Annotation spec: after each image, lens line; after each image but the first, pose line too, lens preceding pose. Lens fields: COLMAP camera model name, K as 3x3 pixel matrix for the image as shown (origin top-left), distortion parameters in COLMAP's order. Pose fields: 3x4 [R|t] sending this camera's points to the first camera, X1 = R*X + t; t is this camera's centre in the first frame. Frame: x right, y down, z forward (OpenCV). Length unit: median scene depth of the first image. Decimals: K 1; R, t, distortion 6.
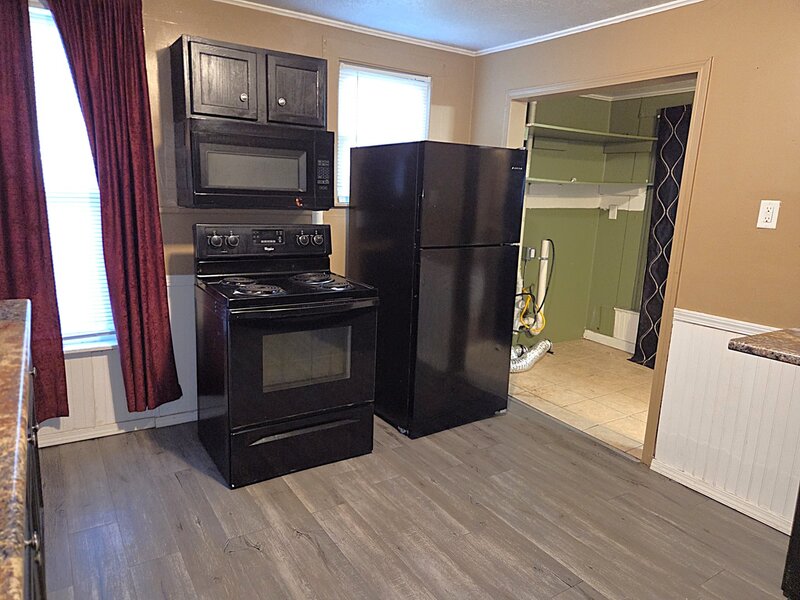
lens RADIAL K [[540.9, 0, 397.9], [0, 540.9, 297.2], [0, 0, 1]] dist [0.036901, -0.012538]
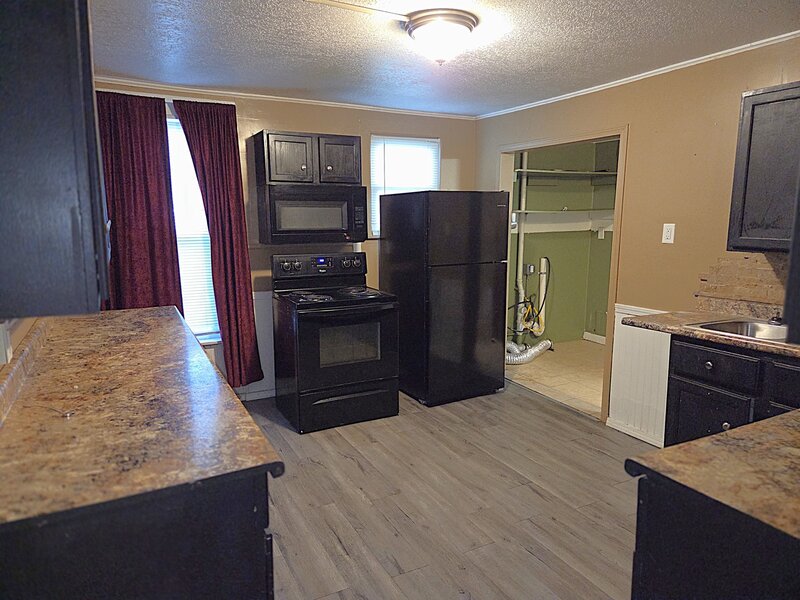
lens RADIAL K [[540.9, 0, 400.2], [0, 540.9, 301.1], [0, 0, 1]] dist [0.036901, -0.012538]
pose [[0.995199, -0.028841, -0.093521, 0.094994], [0.025049, 0.998826, -0.041463, 0.054362], [0.094607, 0.038921, 0.994754, -0.389124]]
